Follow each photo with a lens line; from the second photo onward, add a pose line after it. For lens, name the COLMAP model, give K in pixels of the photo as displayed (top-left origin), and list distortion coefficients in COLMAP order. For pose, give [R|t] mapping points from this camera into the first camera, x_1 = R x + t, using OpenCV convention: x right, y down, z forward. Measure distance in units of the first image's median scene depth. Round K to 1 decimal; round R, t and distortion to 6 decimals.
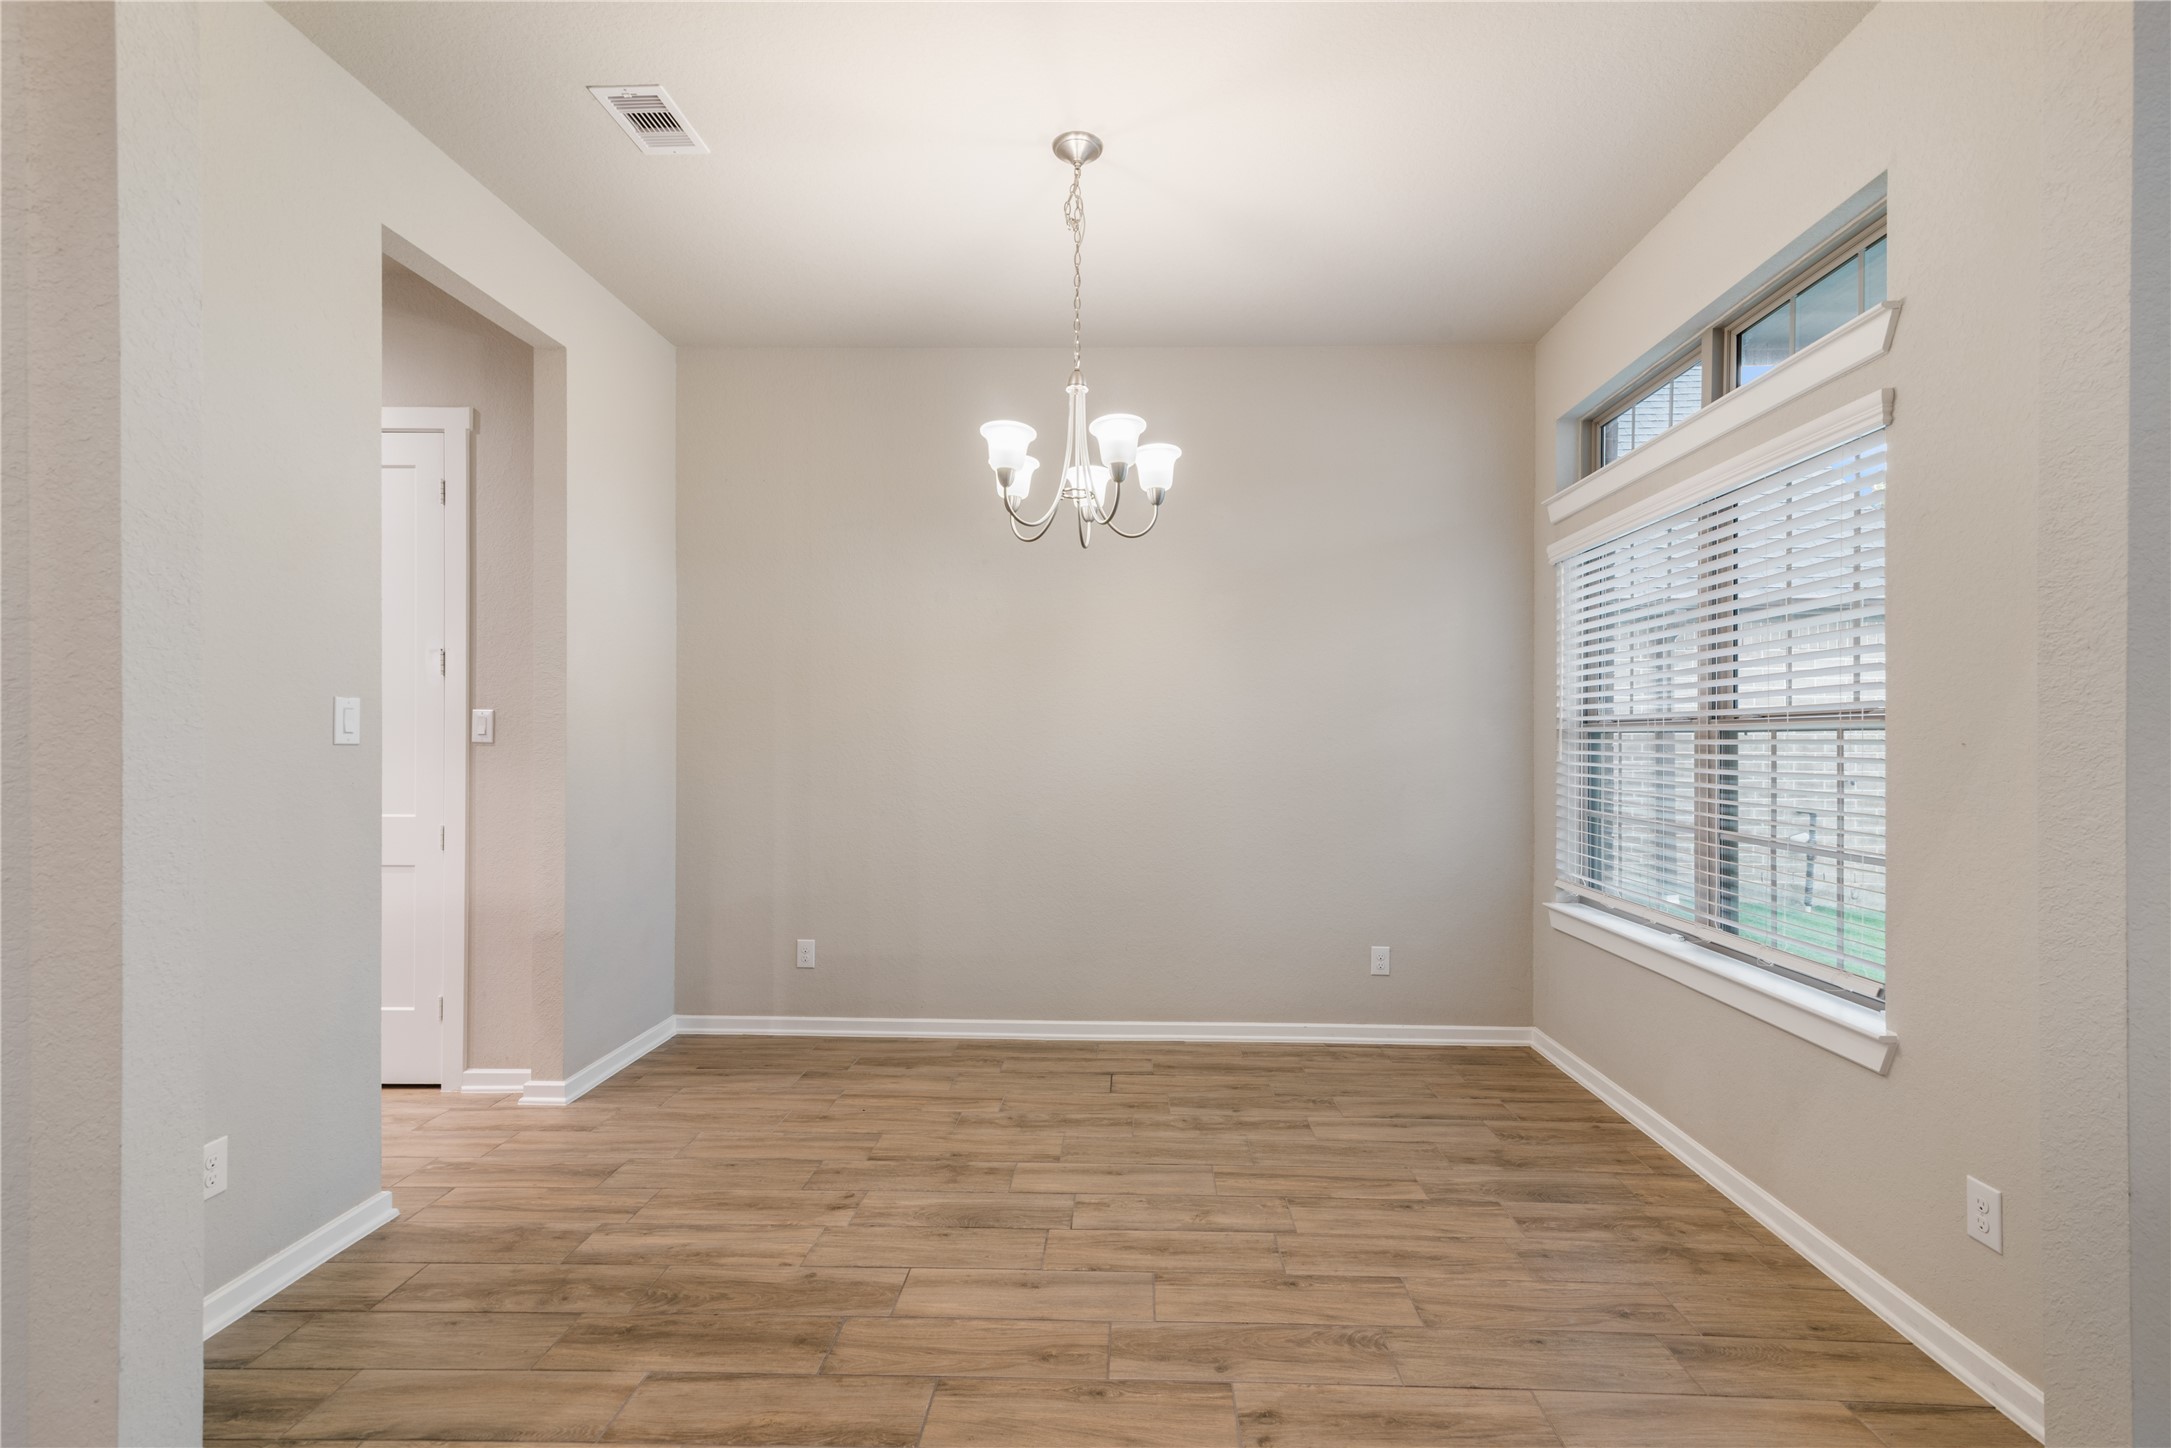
lens RADIAL K [[994.7, 0, 1101.3], [0, 994.7, 727.7], [0, 0, 1]] dist [0.017823, -0.002763]
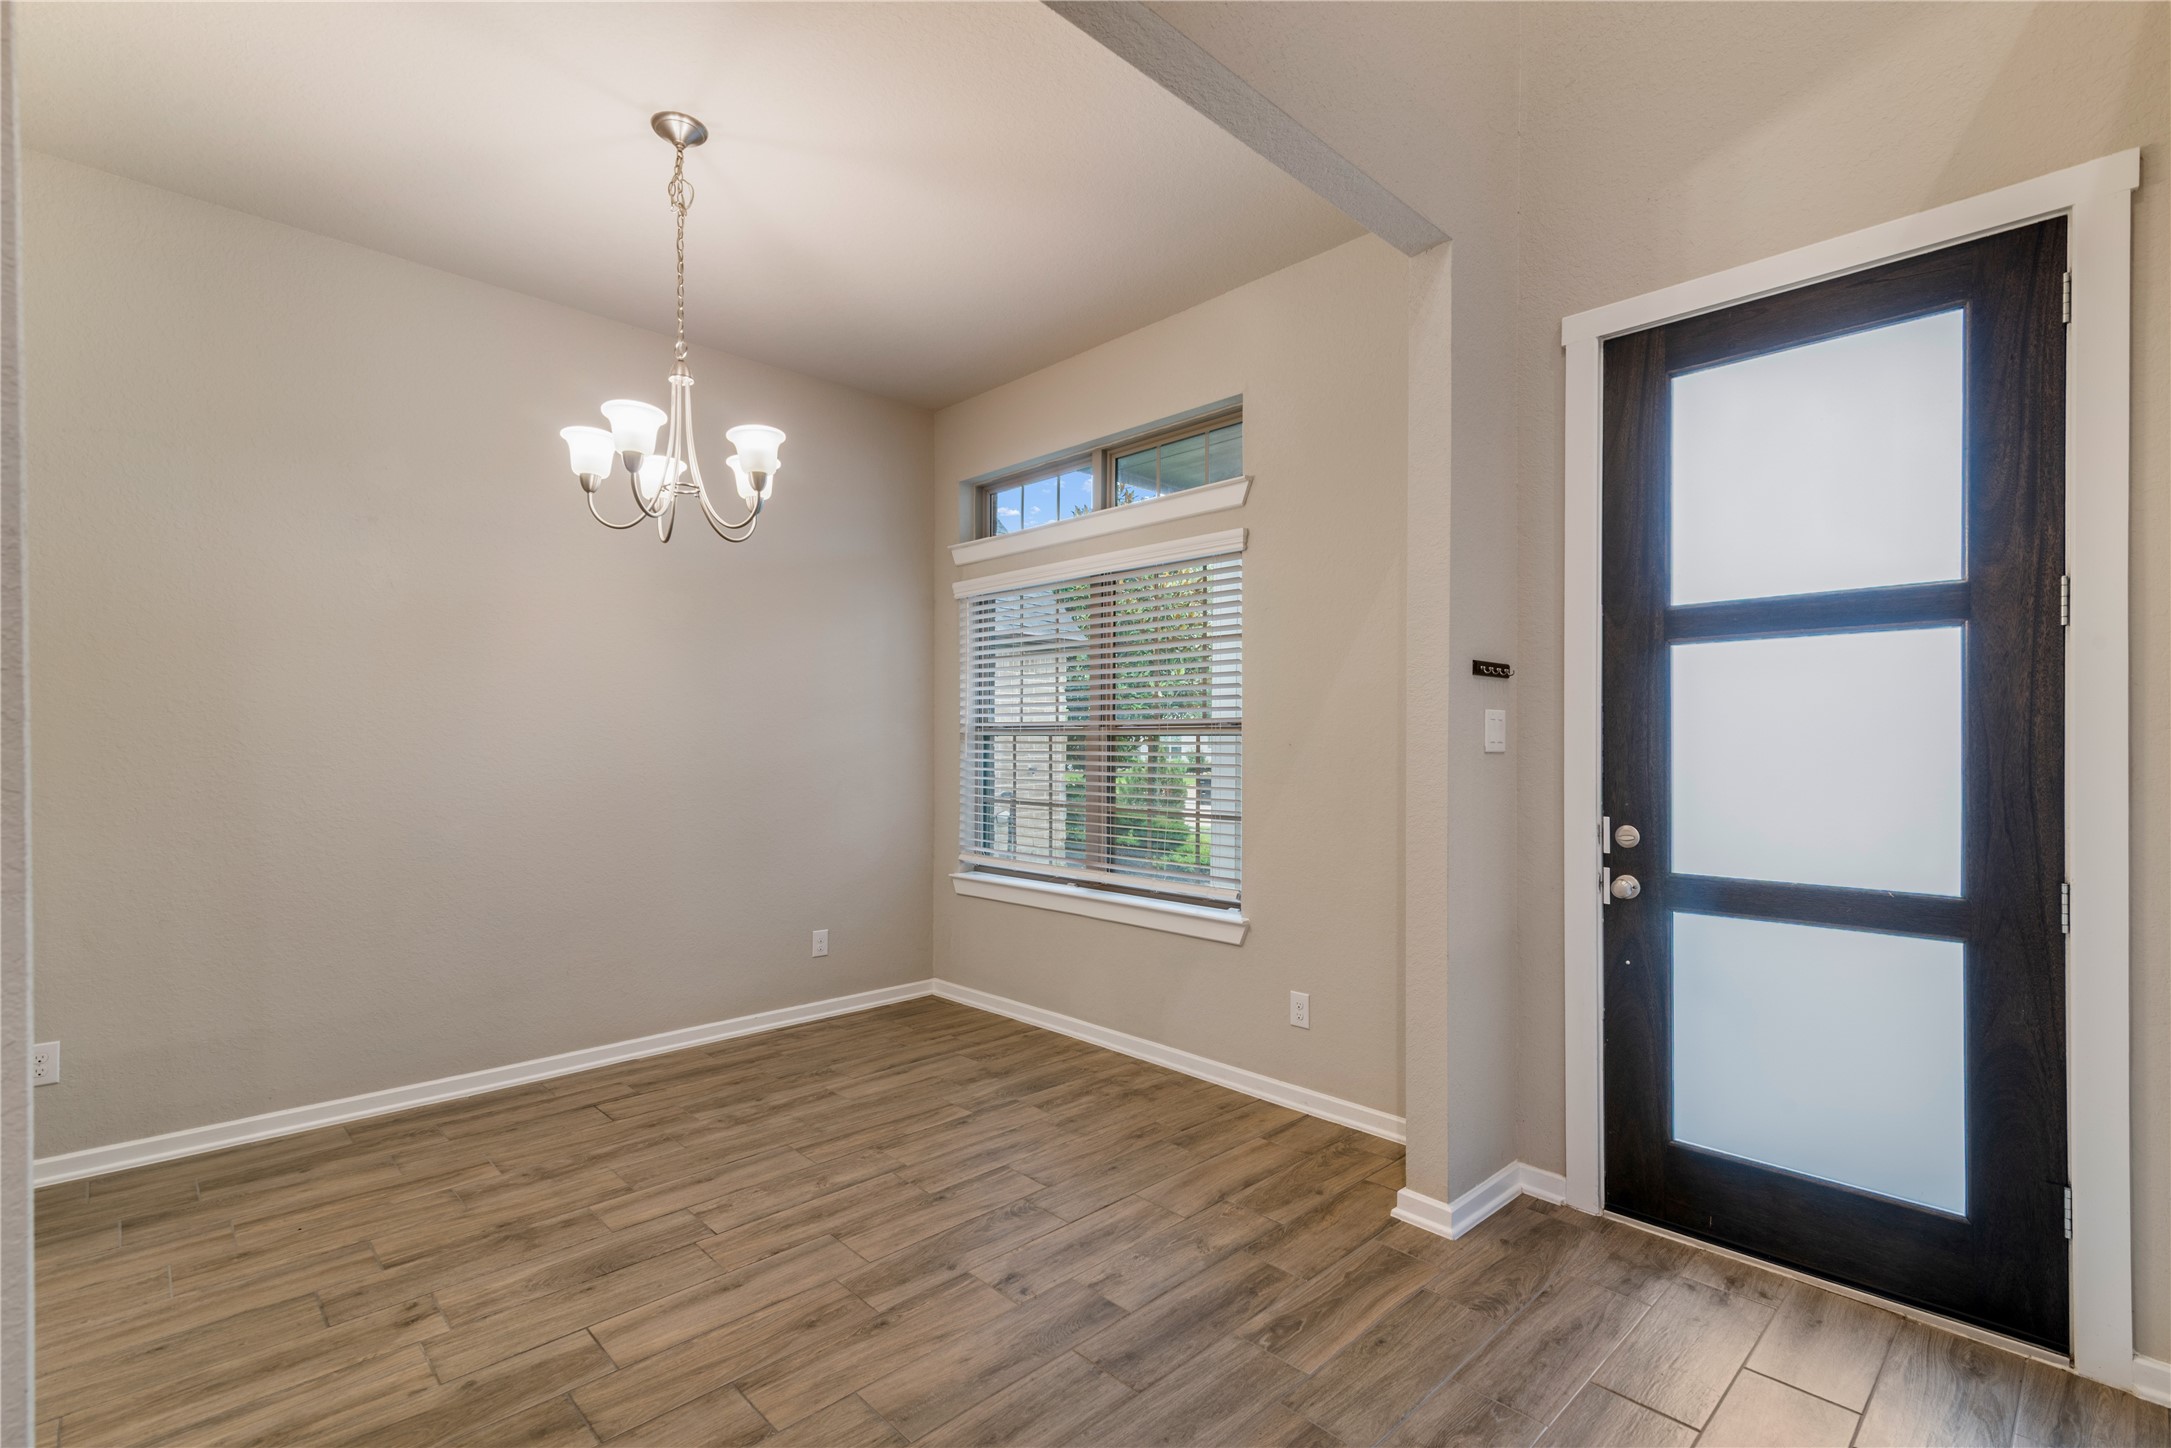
lens RADIAL K [[994.7, 0, 1095.1], [0, 994.7, 738.2], [0, 0, 1]] dist [0.017823, -0.002763]
pose [[0.693846, -0.000123, 0.720124, -0.464533], [-0.007689, 0.999942, 0.007578, -0.003766], [-0.720082, -0.010795, 0.693804, 0.037967]]
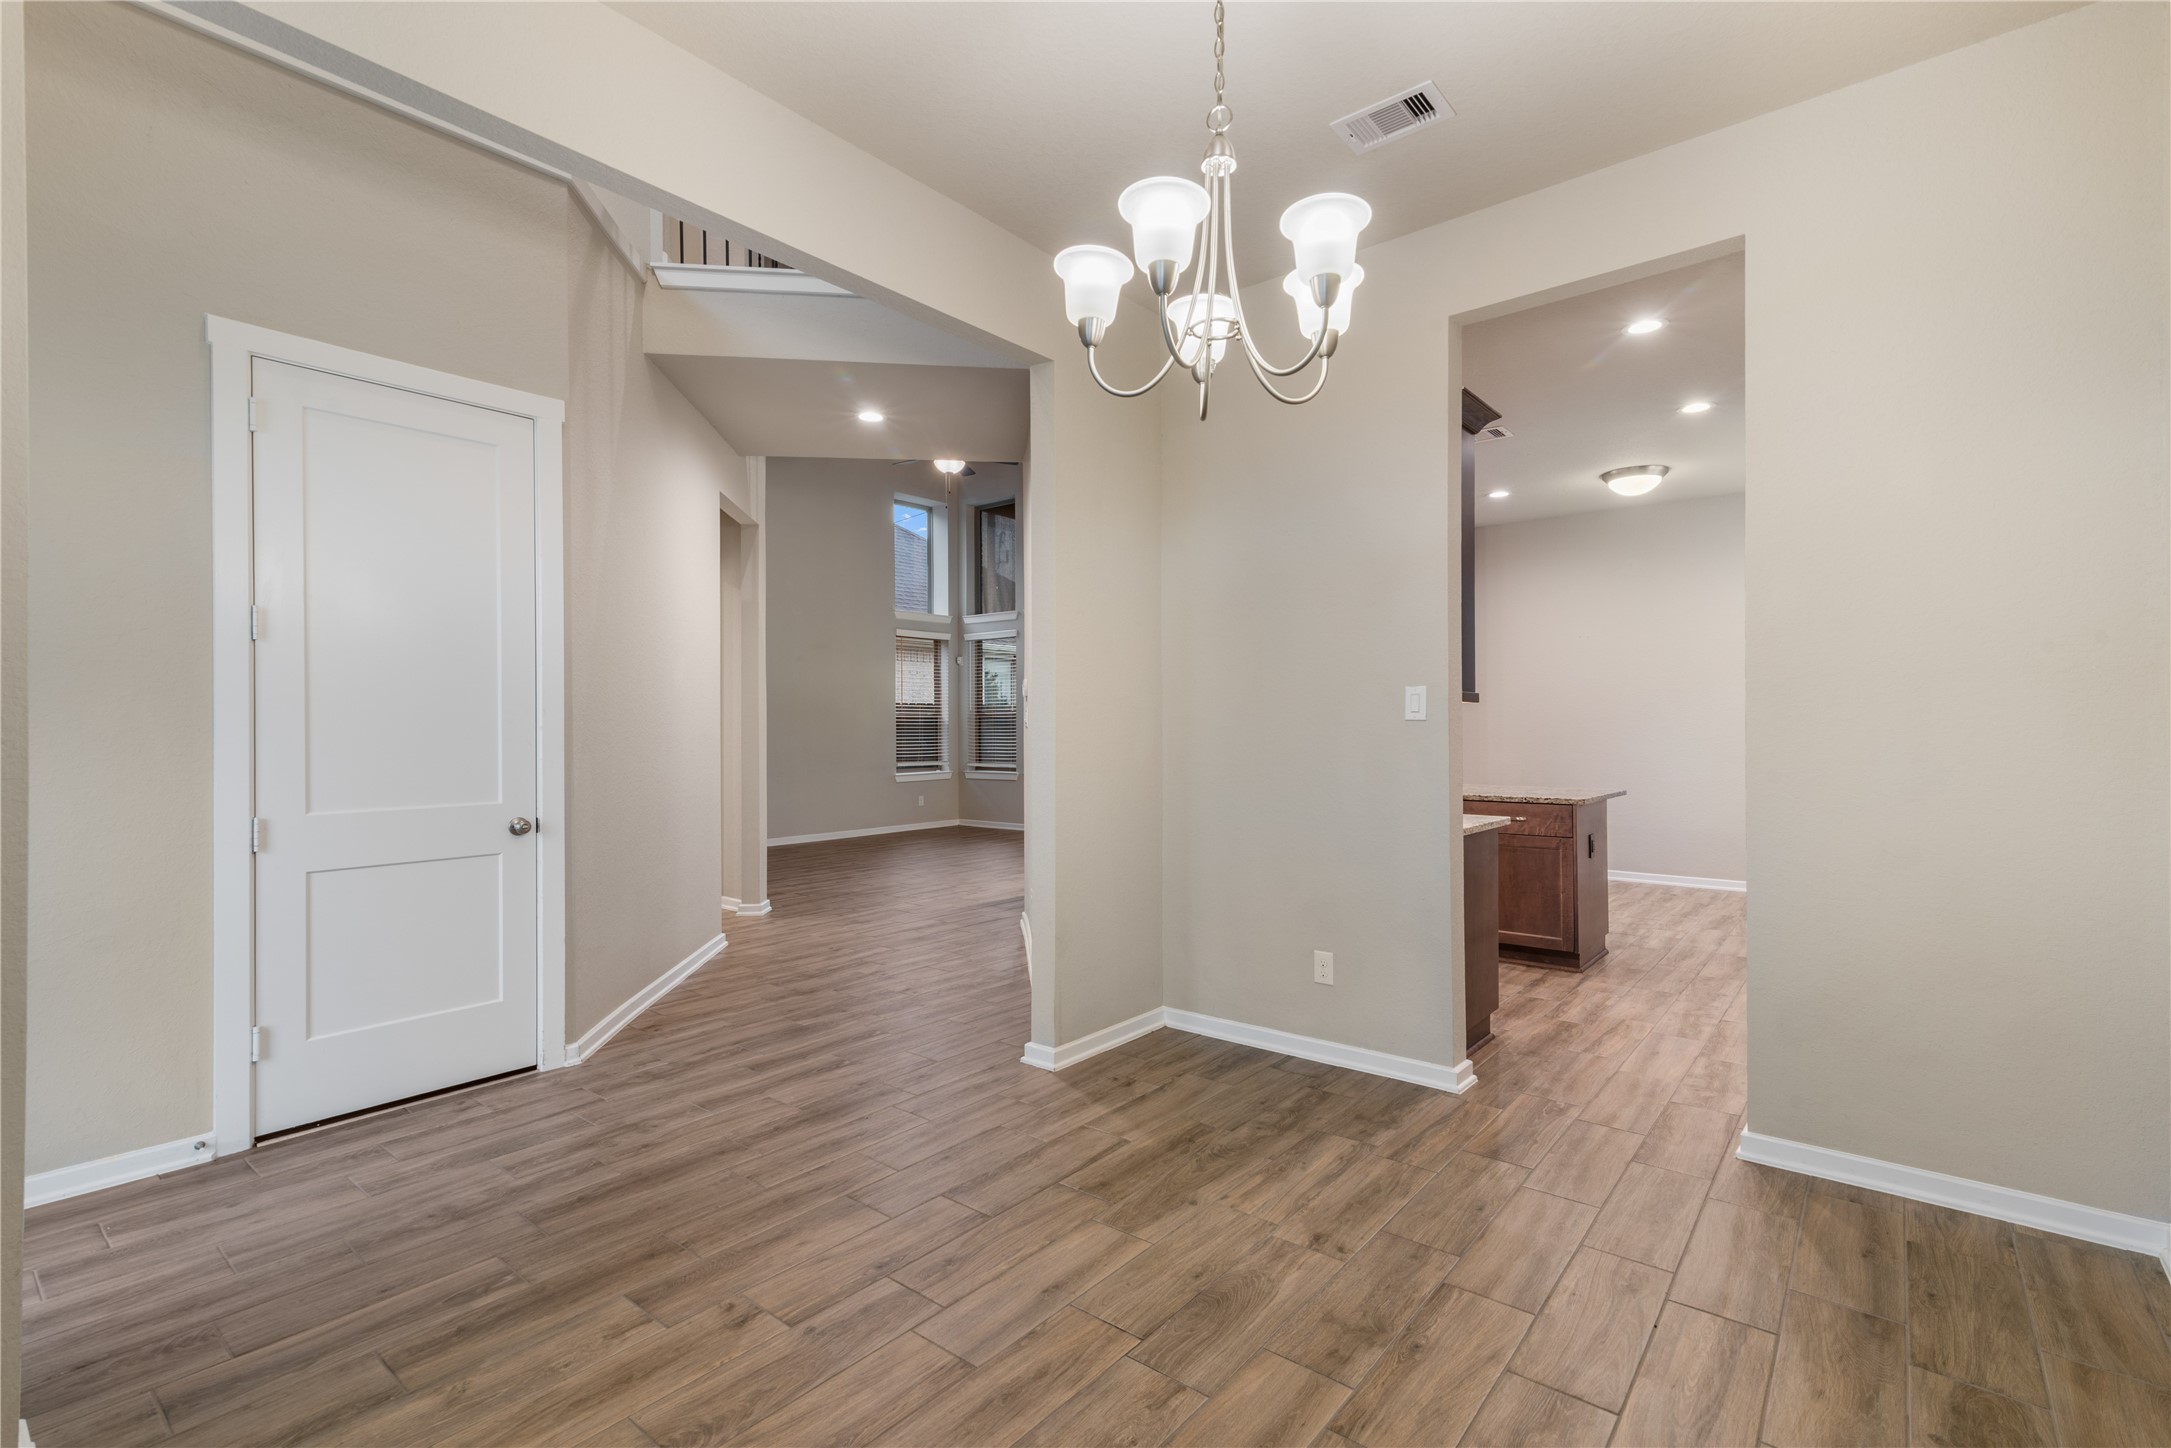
lens RADIAL K [[994.7, 0, 1104.0], [0, 994.7, 737.1], [0, 0, 1]] dist [0.017823, -0.002763]
pose [[-0.602313, 0.008651, -0.798213, 0.555429], [0.010316, 0.999942, 0.003053, 0.028227], [0.798194, -0.006396, -0.602367, 1.379876]]
